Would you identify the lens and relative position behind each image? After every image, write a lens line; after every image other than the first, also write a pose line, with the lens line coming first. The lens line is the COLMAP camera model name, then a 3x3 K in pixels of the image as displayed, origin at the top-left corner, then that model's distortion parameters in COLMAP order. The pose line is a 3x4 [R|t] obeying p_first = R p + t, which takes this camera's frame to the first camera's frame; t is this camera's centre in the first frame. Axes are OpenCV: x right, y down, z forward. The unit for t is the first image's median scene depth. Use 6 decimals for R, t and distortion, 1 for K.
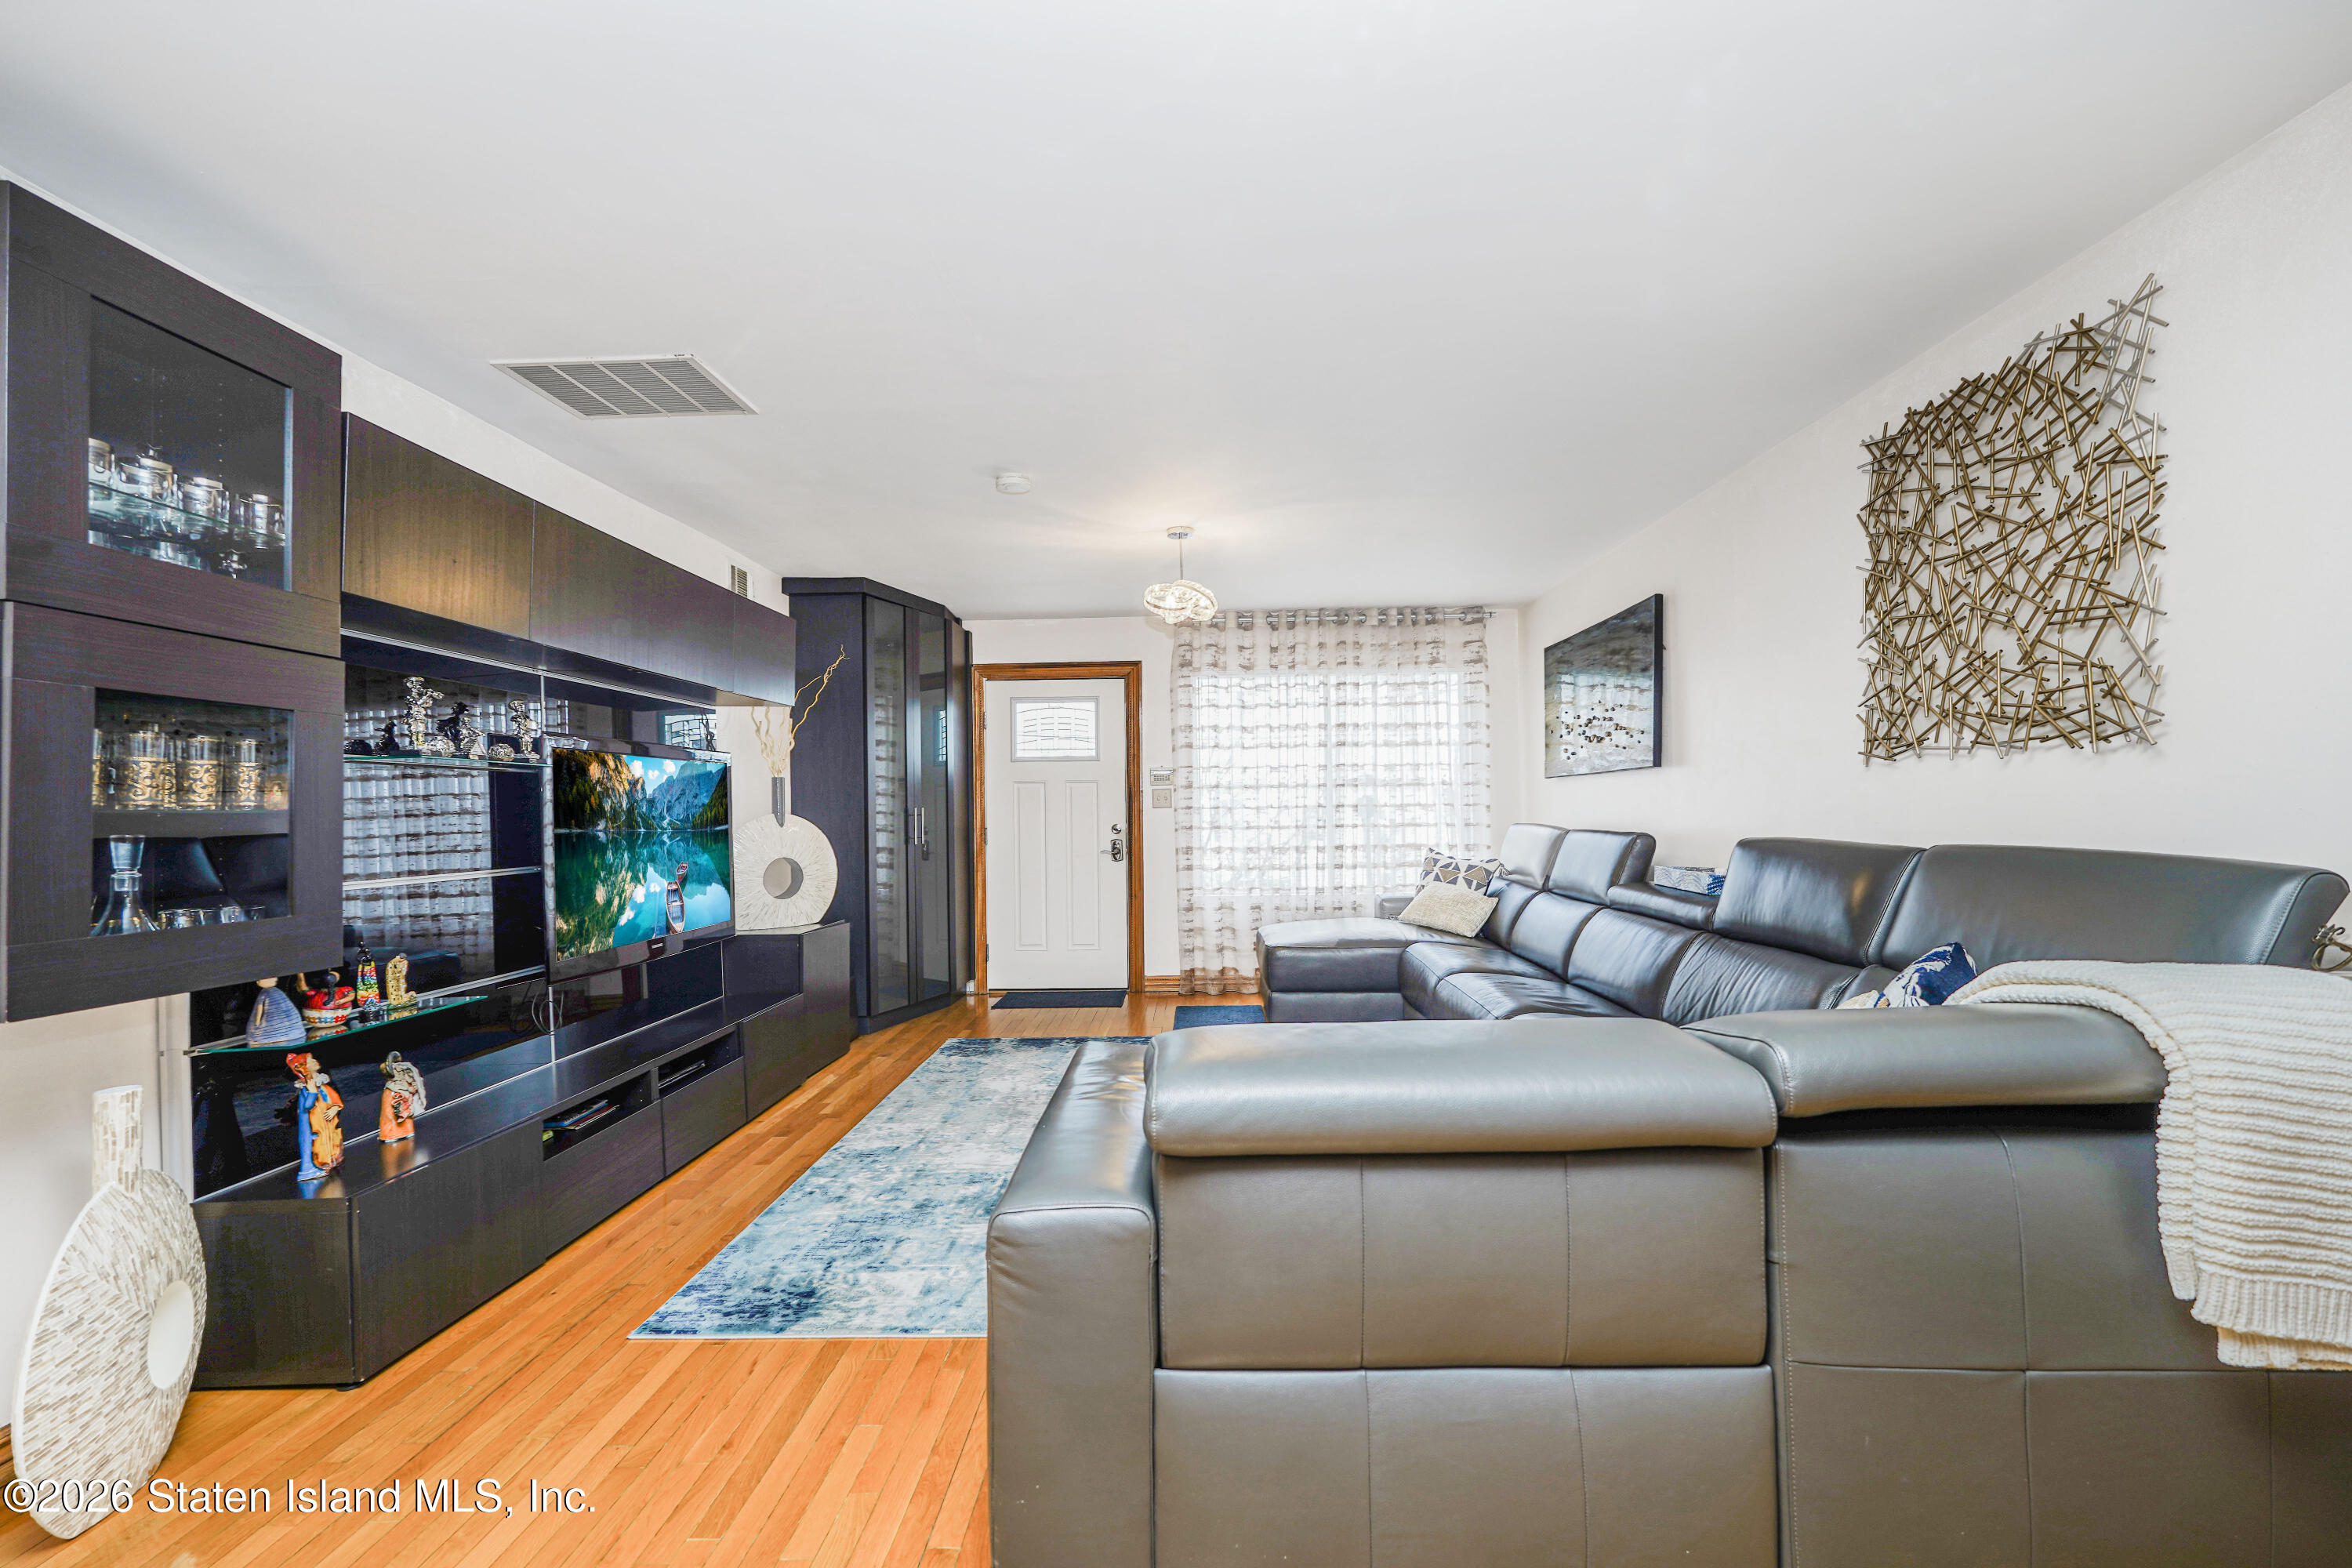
lens RADIAL K [[1051.9, 0, 1161.5], [0, 1051.9, 783.6], [0, 0, 1]] dist [-0.013431, 0.006580]
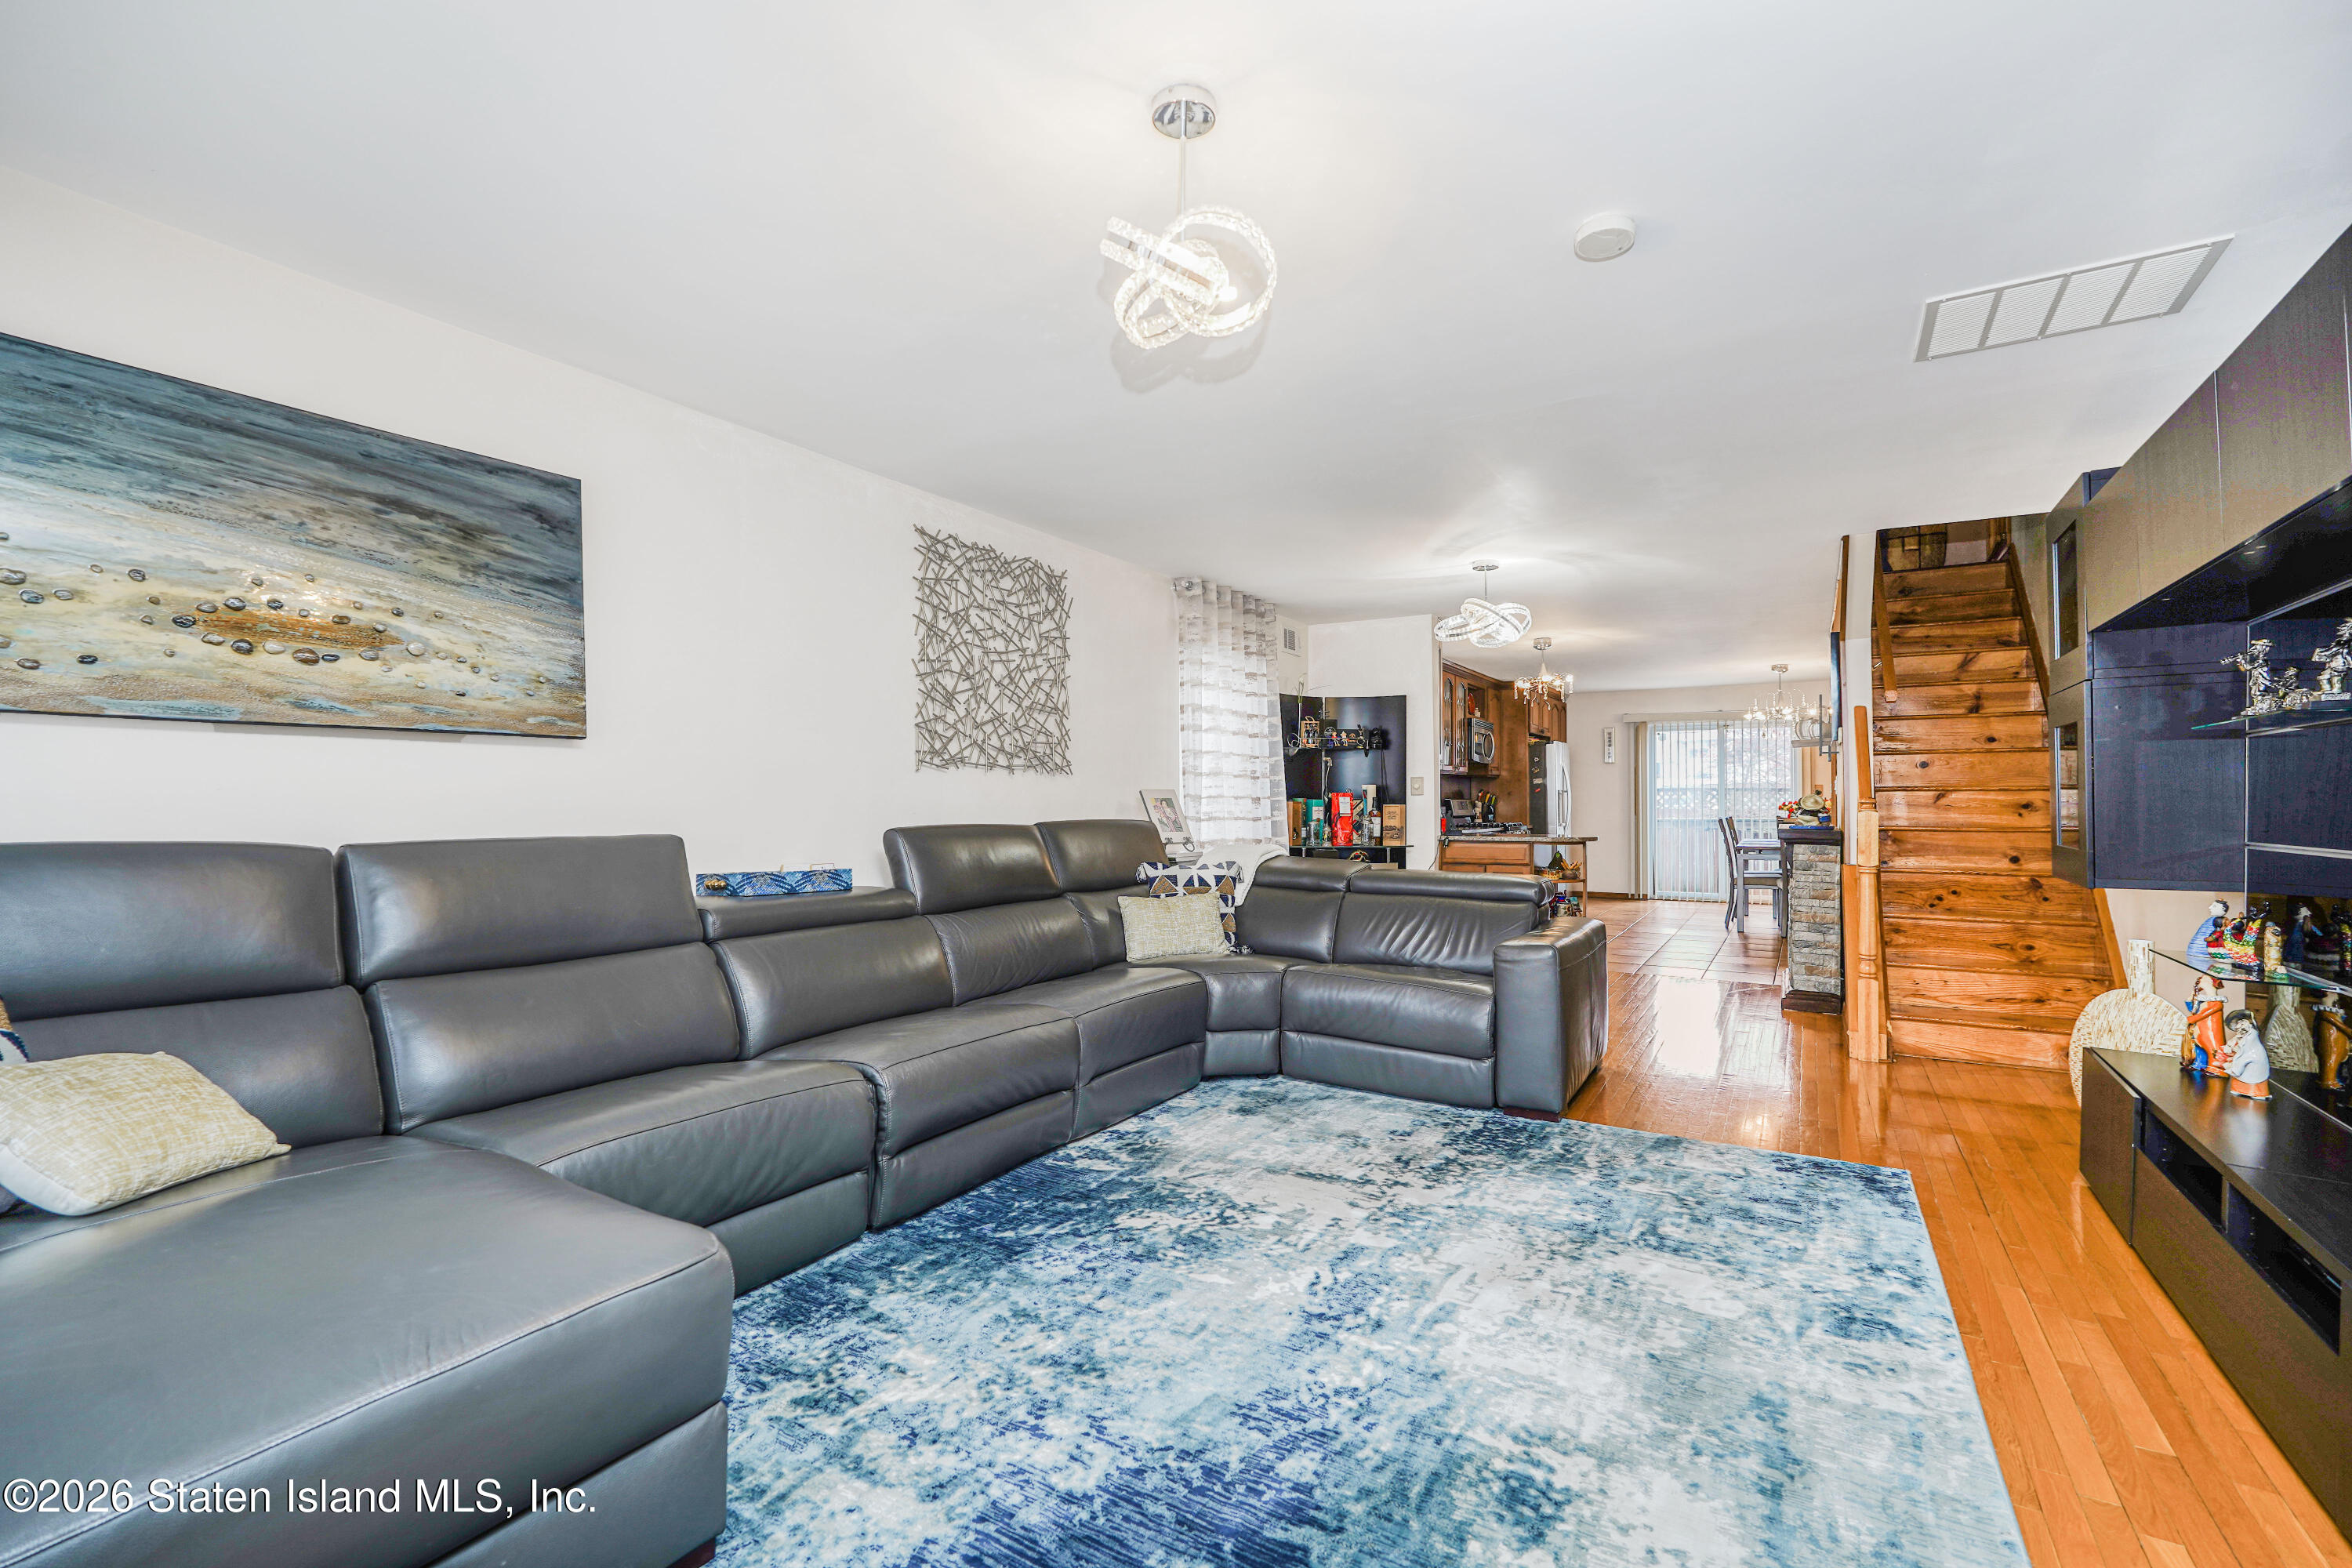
lens RADIAL K [[1051.9, 0, 1170.6], [0, 1051.9, 790.0], [0, 0, 1]] dist [-0.013431, 0.006580]
pose [[-0.875314, 0.025168, 0.482900, -0.158842], [0.005196, 0.999076, -0.042652, 0.040832], [-0.483528, -0.034824, -0.874636, 1.246496]]
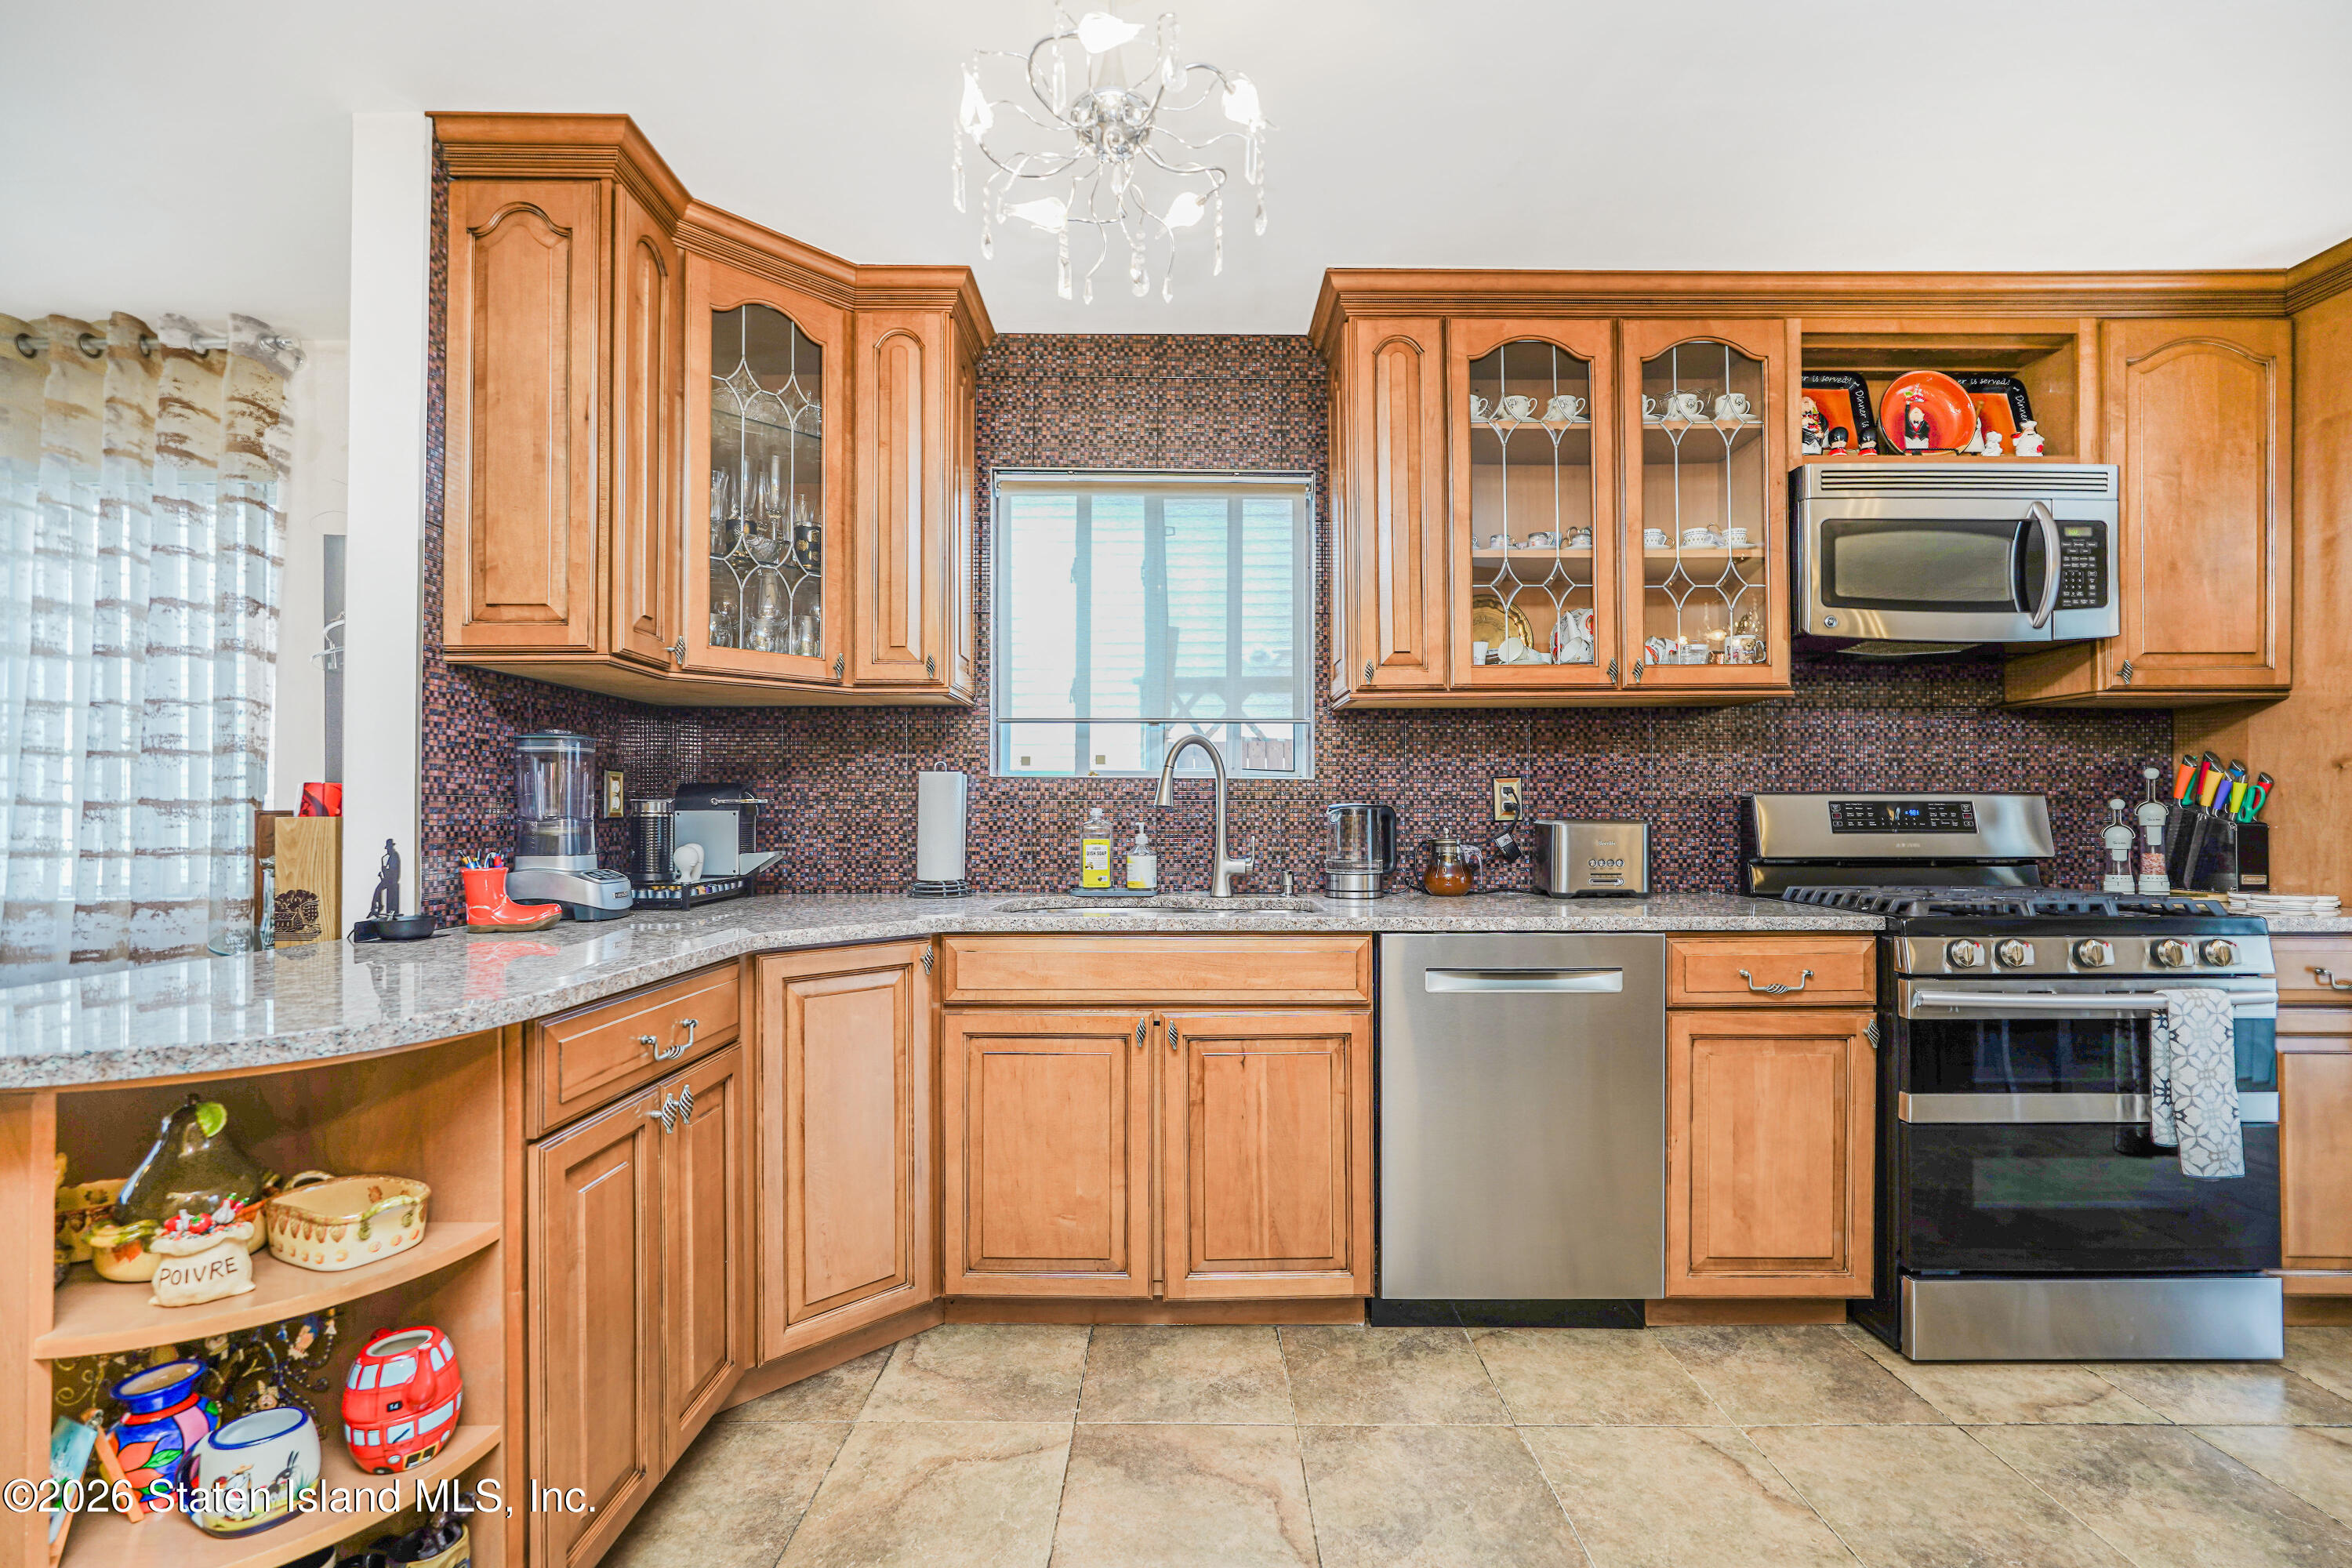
lens RADIAL K [[1051.9, 0, 1168.5], [0, 1051.9, 803.6], [0, 0, 1]] dist [-0.013431, 0.006580]
pose [[-0.040668, 0.024775, 0.998866, -0.170526], [-0.022686, 0.999412, -0.025712, 0.001123], [-0.998915, -0.023706, -0.040082, -0.402924]]
